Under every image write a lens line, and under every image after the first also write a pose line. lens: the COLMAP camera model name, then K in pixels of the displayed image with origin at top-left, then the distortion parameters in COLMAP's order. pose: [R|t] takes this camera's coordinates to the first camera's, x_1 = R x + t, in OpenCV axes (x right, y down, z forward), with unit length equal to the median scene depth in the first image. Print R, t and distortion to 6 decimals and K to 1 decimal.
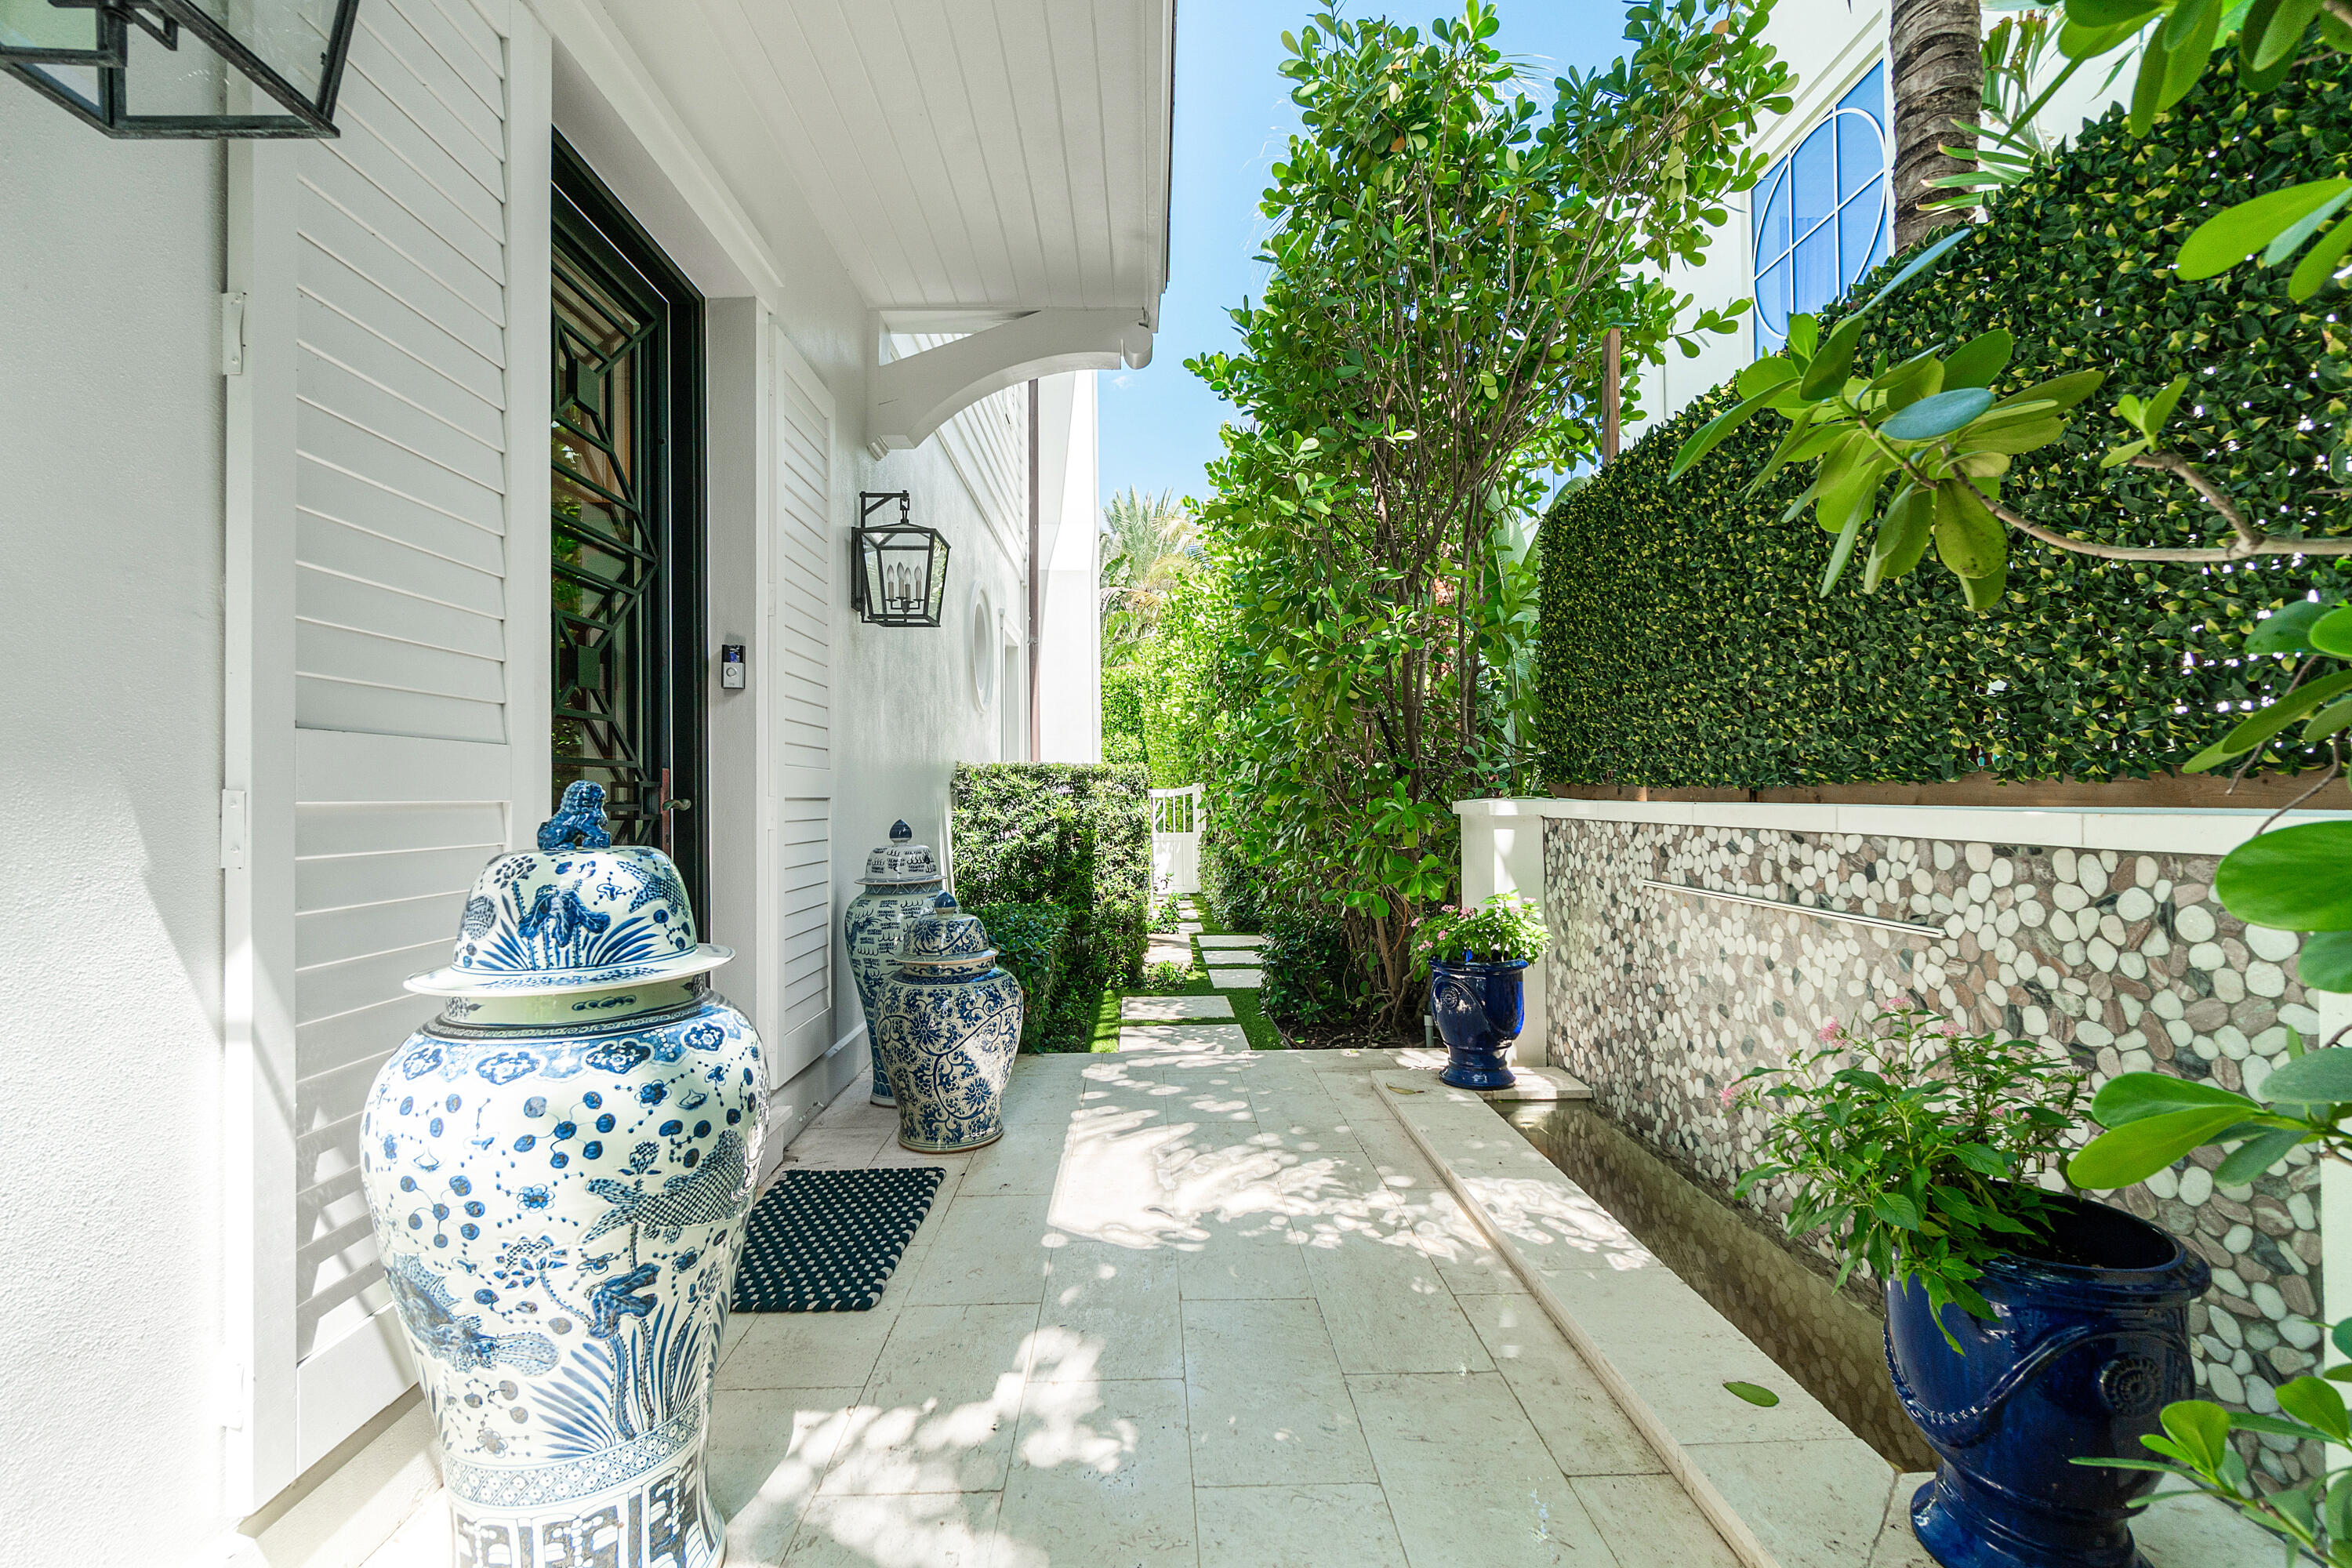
lens RADIAL K [[1025.4, 0, 1191.2], [0, 1025.4, 773.9], [0, 0, 1]] dist [0.010639, 0.000770]
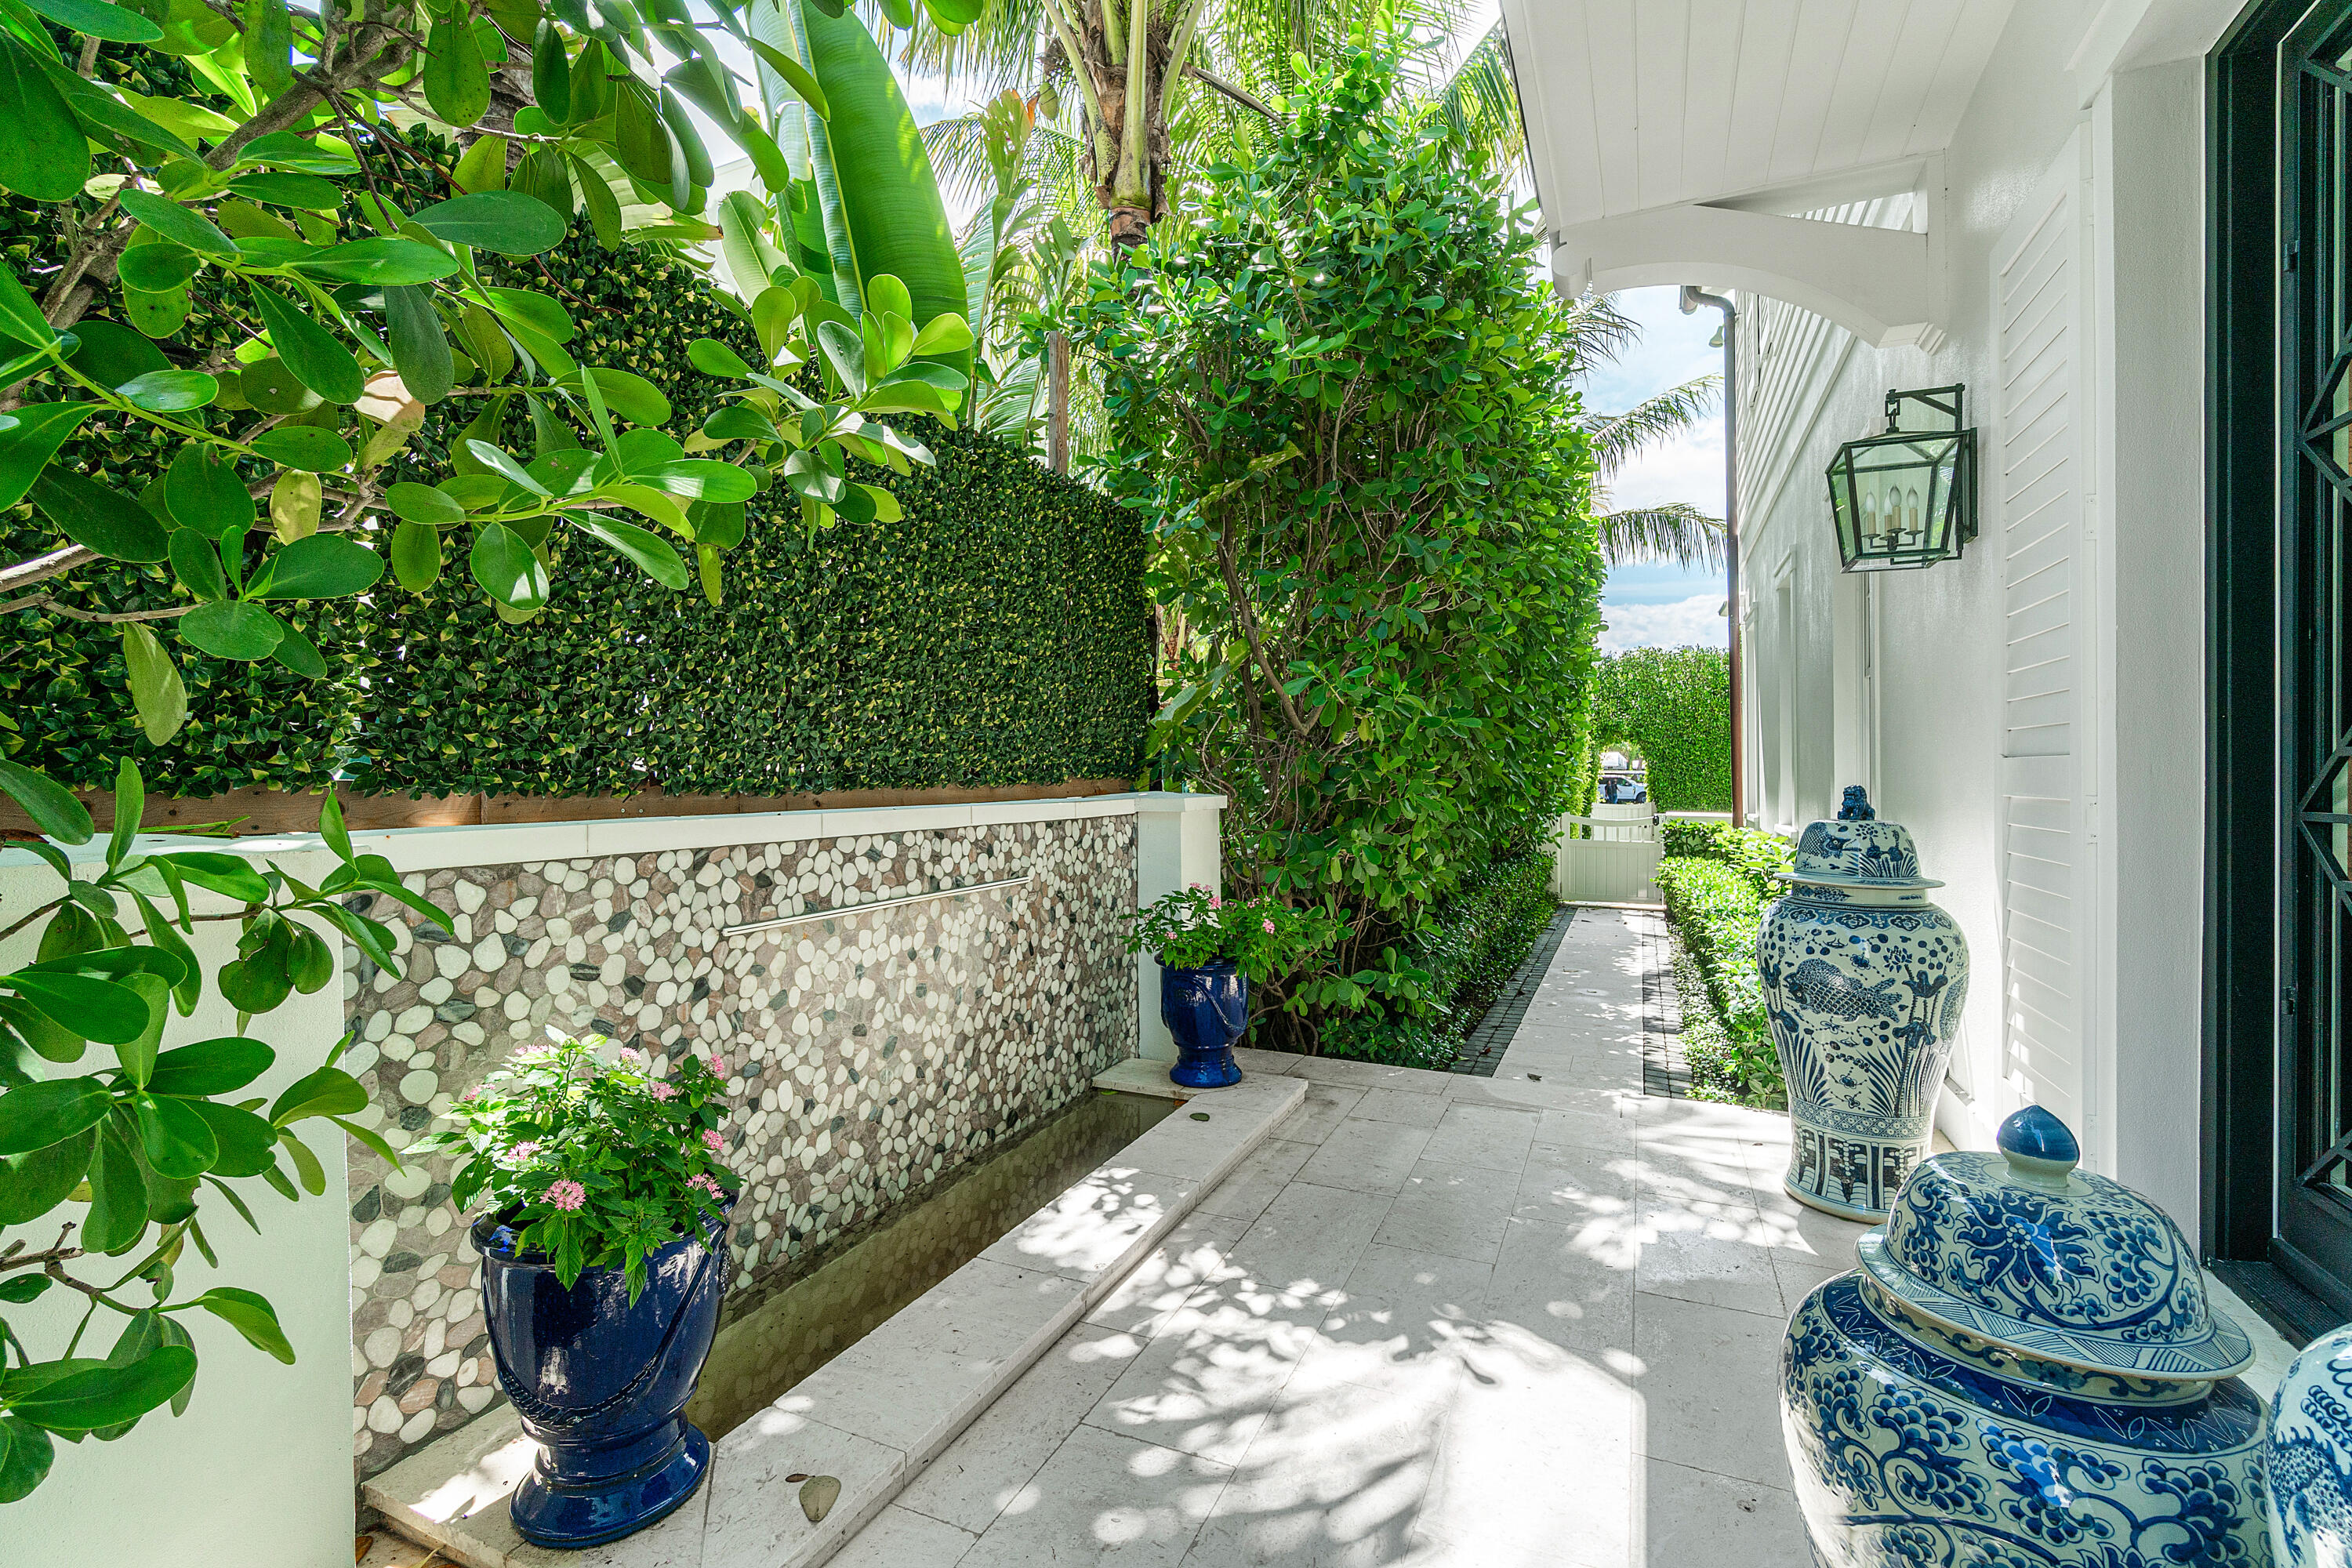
lens RADIAL K [[1025.4, 0, 1184.8], [0, 1025.4, 772.7], [0, 0, 1]] dist [0.010639, 0.000770]
pose [[-0.890943, 0.018747, 0.453727, -0.212404], [0.007834, 0.999633, -0.025919, 0.024621], [-0.454047, -0.019538, -0.890764, 2.029240]]
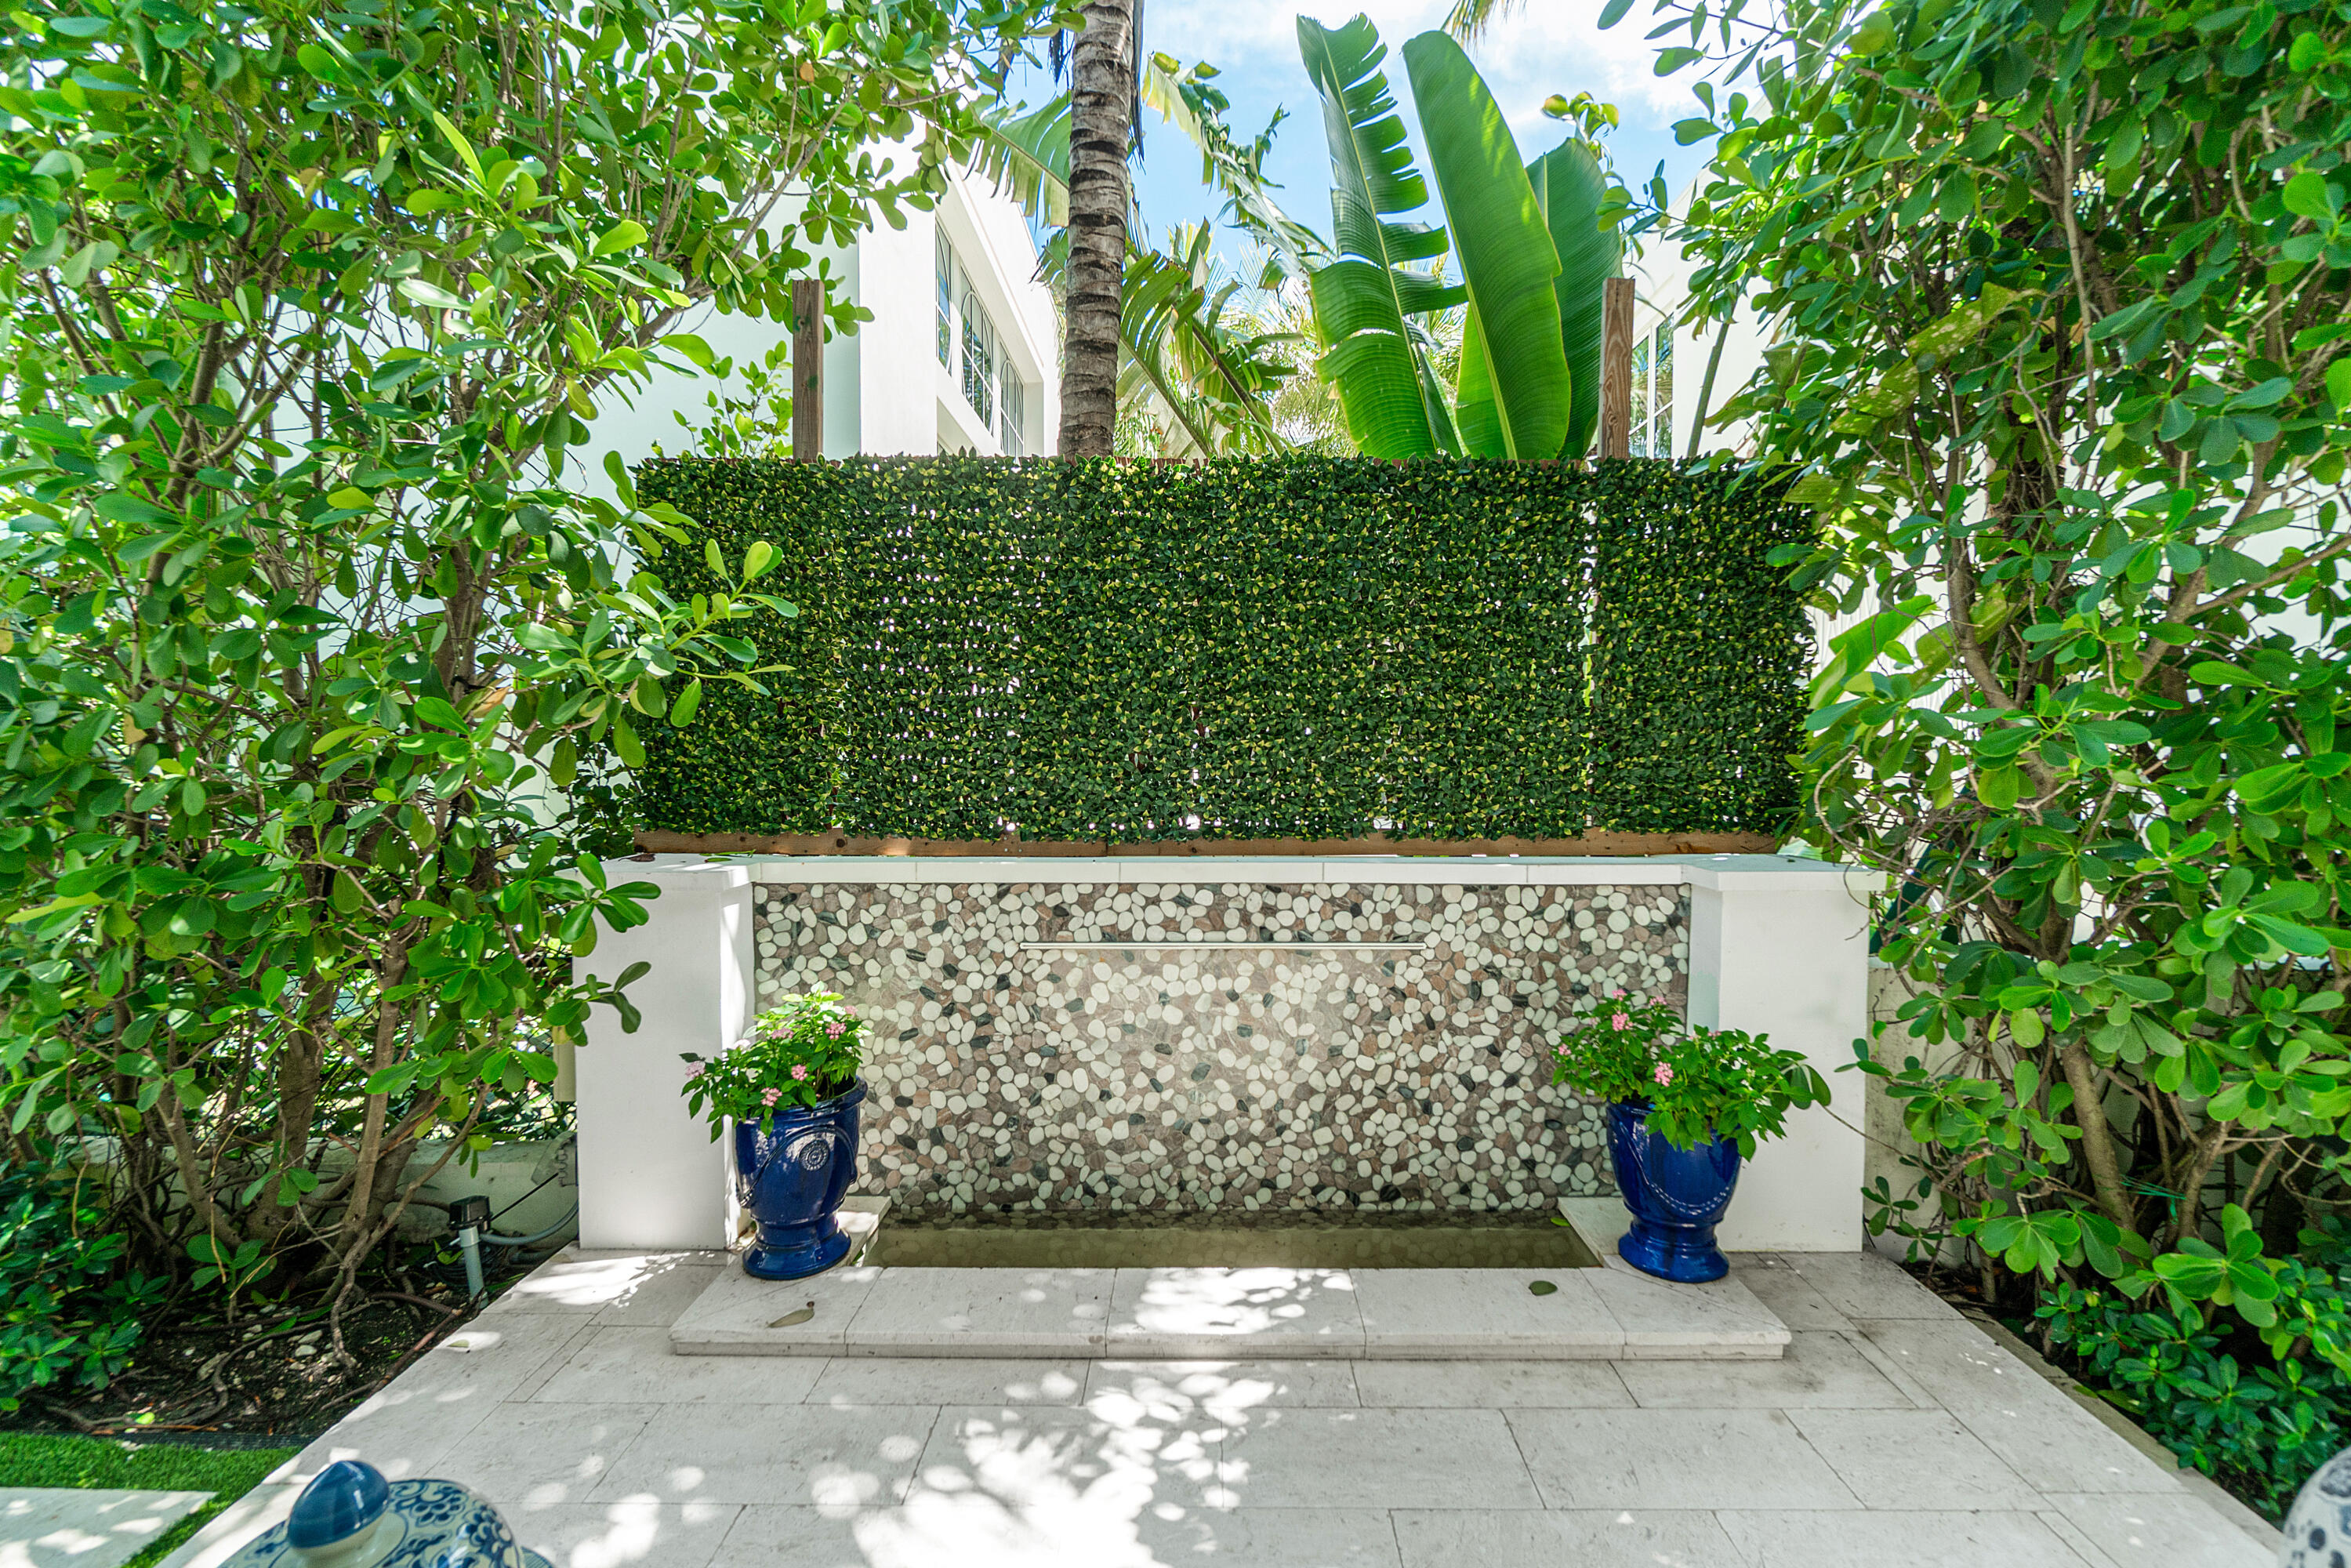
lens RADIAL K [[1025.0, 0, 1185.6], [0, 1025.0, 801.5], [0, 0, 1]] dist [0.010639, 0.000770]
pose [[0.053502, -0.015773, 0.998443, -0.684987], [-0.021081, 0.999635, 0.016922, -0.065093], [-0.998345, -0.021954, 0.053150, 1.097693]]
